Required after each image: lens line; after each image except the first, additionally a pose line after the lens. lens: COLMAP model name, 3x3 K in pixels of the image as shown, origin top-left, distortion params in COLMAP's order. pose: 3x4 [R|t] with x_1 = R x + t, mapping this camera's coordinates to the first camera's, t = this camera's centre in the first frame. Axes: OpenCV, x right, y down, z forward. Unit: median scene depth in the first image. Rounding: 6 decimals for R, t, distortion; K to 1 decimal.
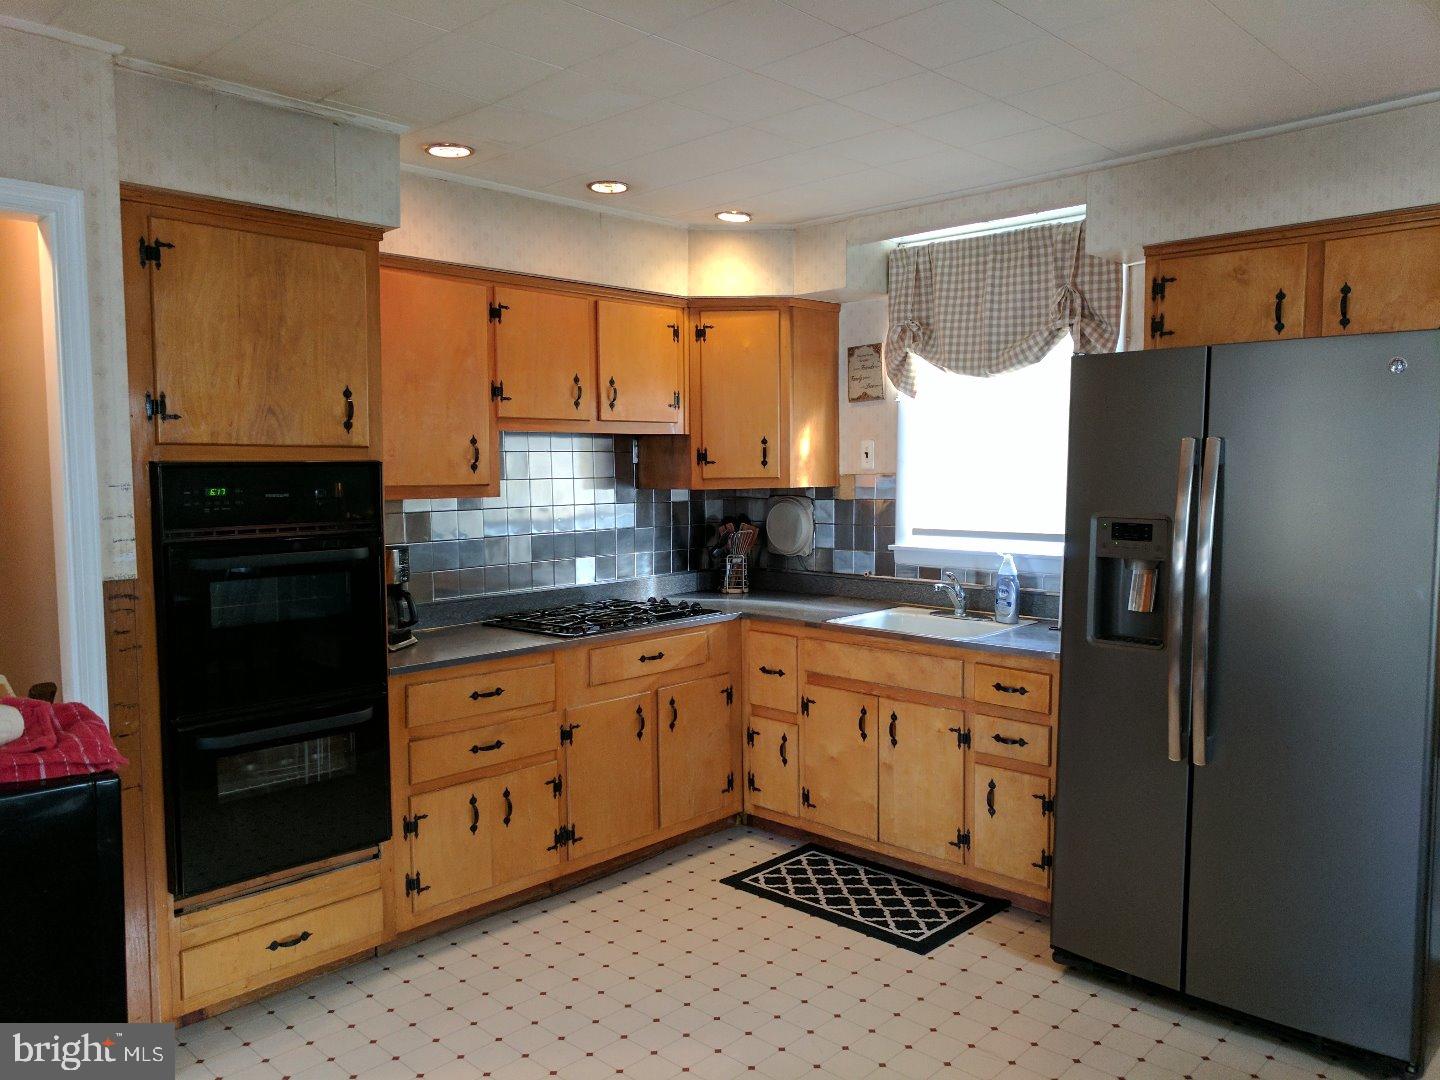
lens RADIAL K [[1081.6, 0, 729.7], [0, 1081.6, 552.0], [0, 0, 1]] dist [0.007051, 0.007356]
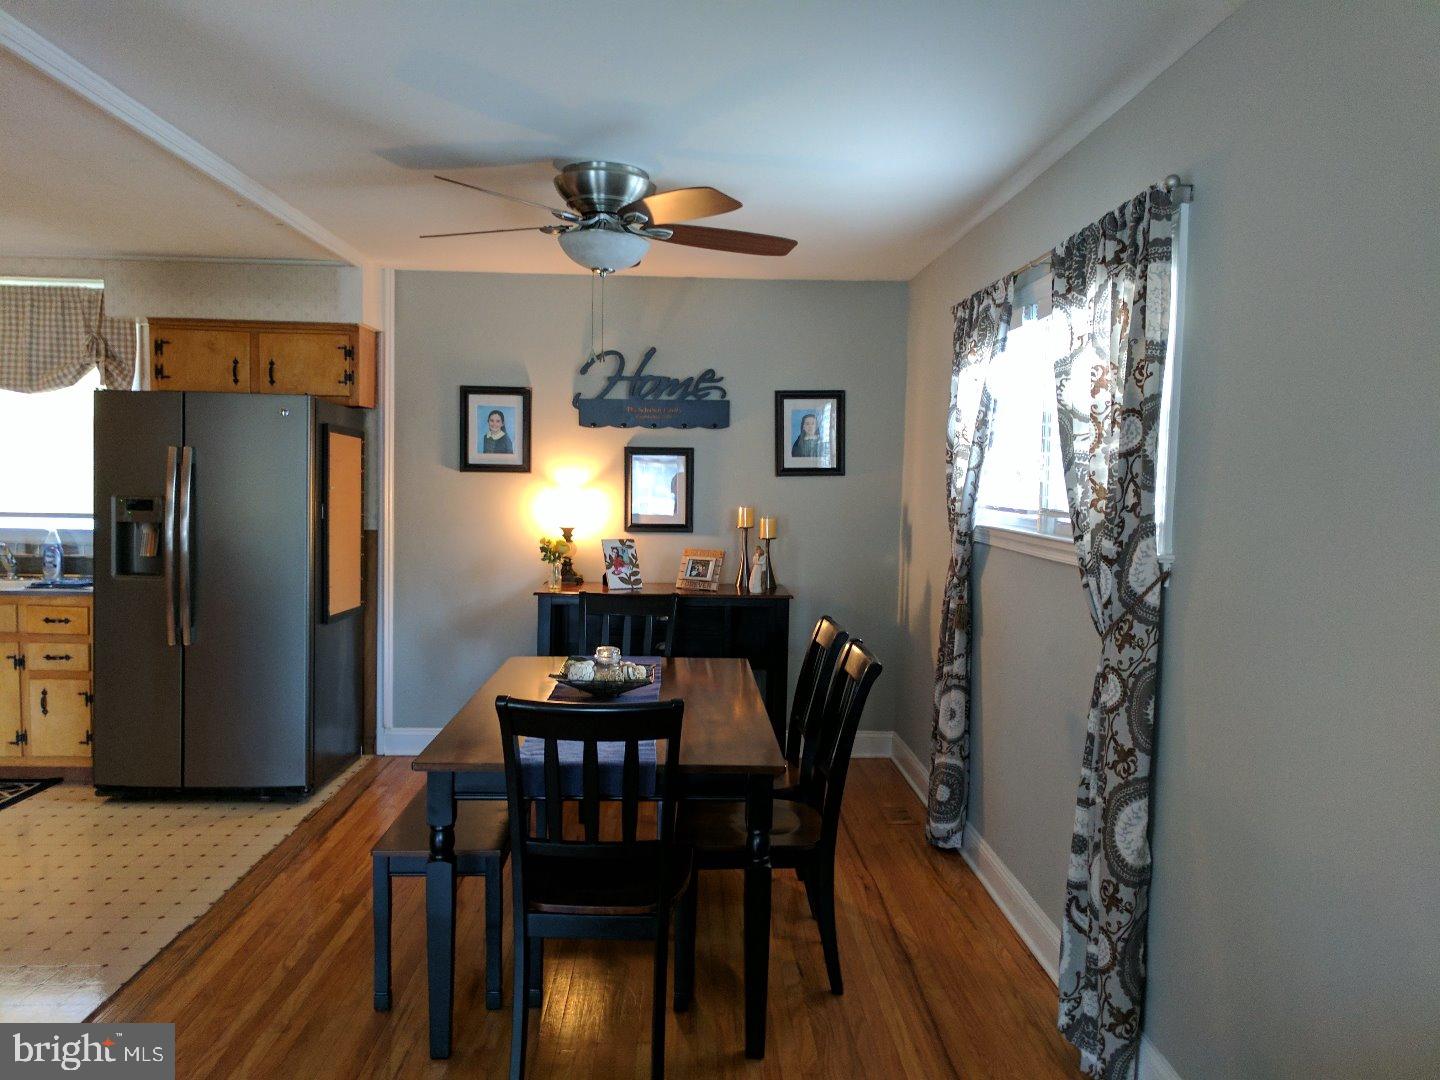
lens RADIAL K [[1081.6, 0, 717.8], [0, 1081.6, 547.6], [0, 0, 1]] dist [0.007051, 0.007356]
pose [[0.701540, -0.027195, 0.712110, -0.136795], [0.034442, 0.999398, 0.004236, 0.054951], [-0.711797, 0.021555, 0.702055, -0.589195]]
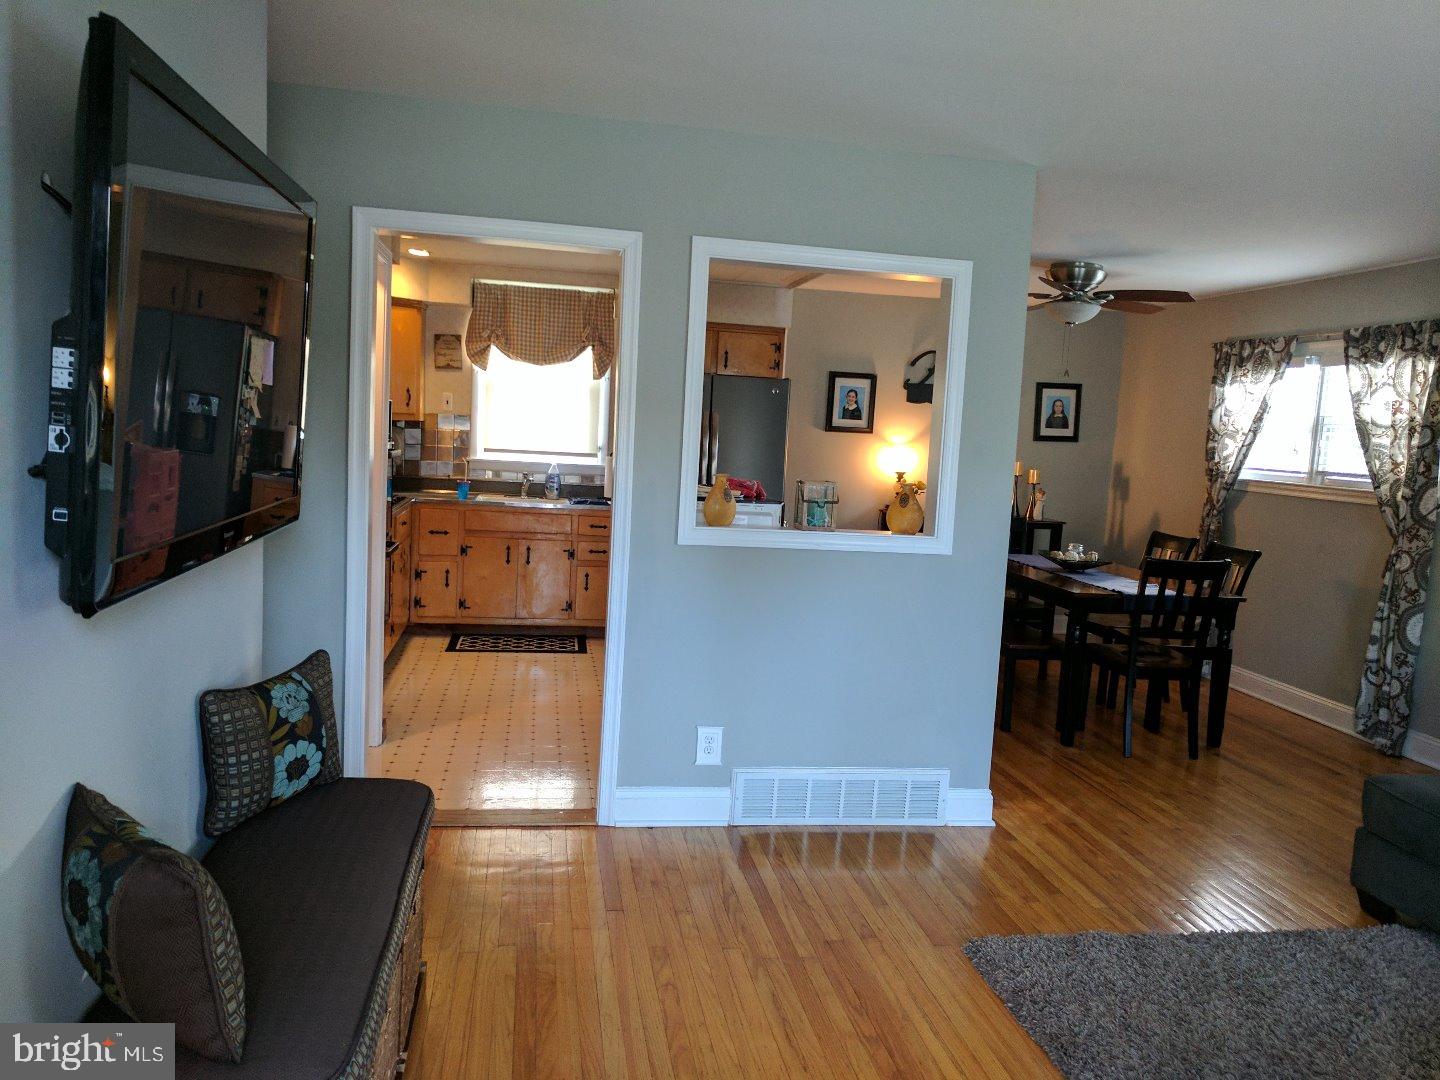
lens RADIAL K [[1081.6, 0, 724.2], [0, 1081.6, 541.8], [0, 0, 1]] dist [0.007051, 0.007356]
pose [[0.607902, -0.045116, 0.792729, -1.204997], [0.007181, 0.998656, 0.051329, 0.051580], [-0.793979, -0.025511, 0.607409, -0.426188]]
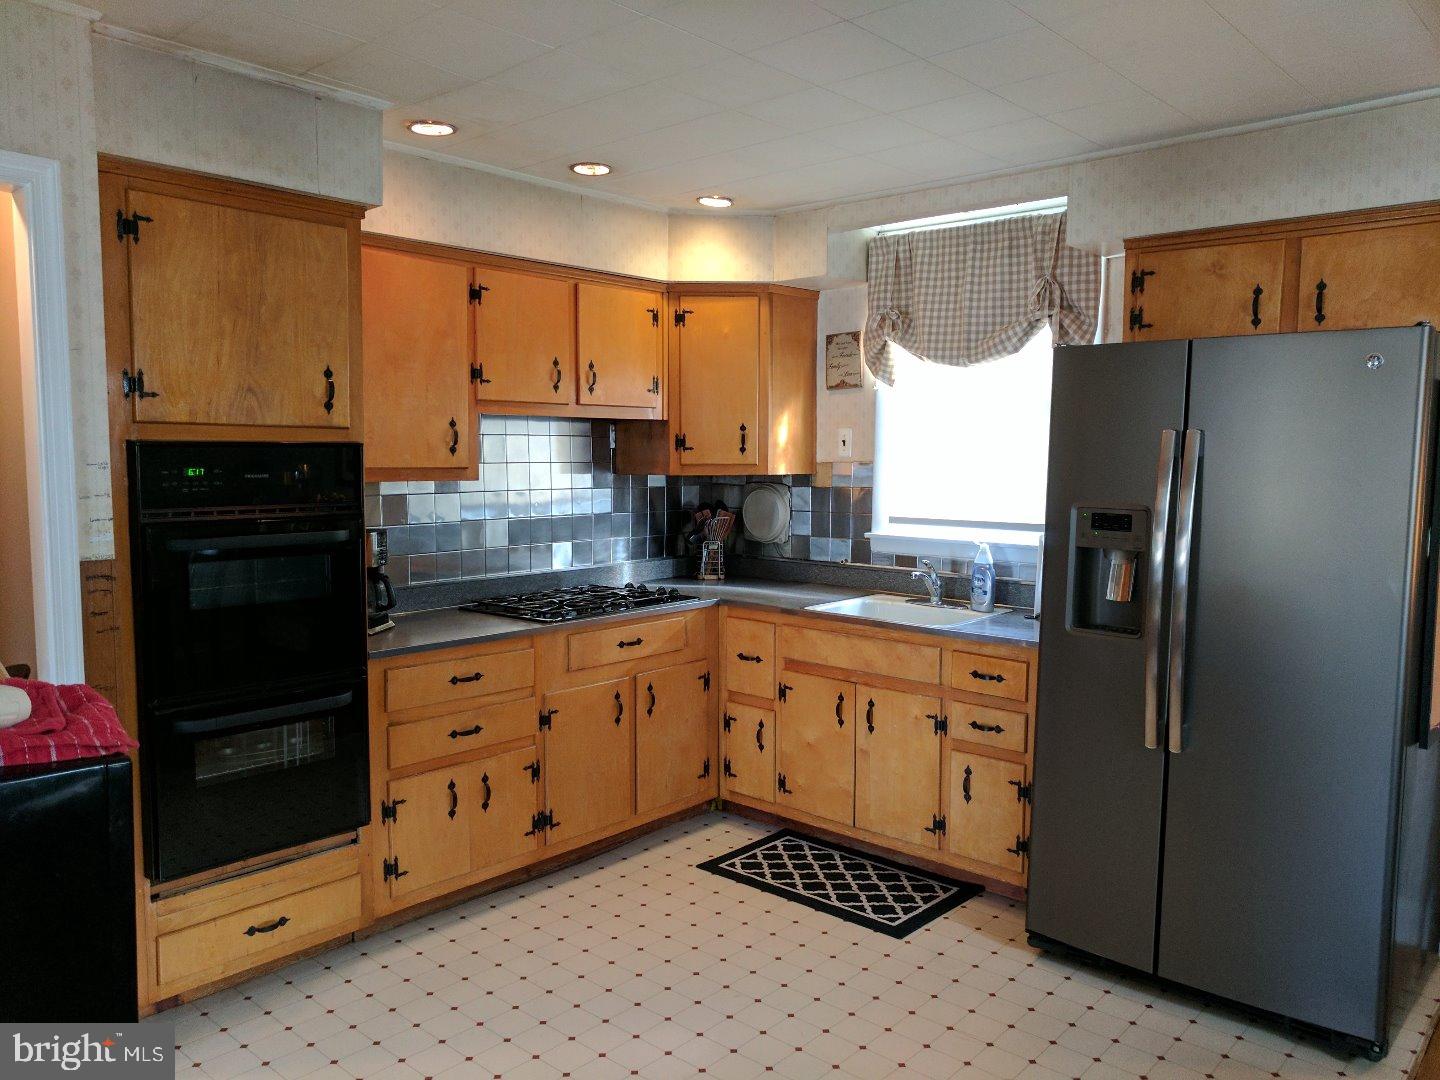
lens RADIAL K [[1081.6, 0, 729.6], [0, 1081.6, 549.8], [0, 0, 1]] dist [0.007051, 0.007356]
pose [[0.999392, 0.009506, 0.033544, -0.015867], [-0.009852, 0.999900, 0.010167, 0.000473], [-0.033444, -0.010491, 0.999386, 0.000211]]
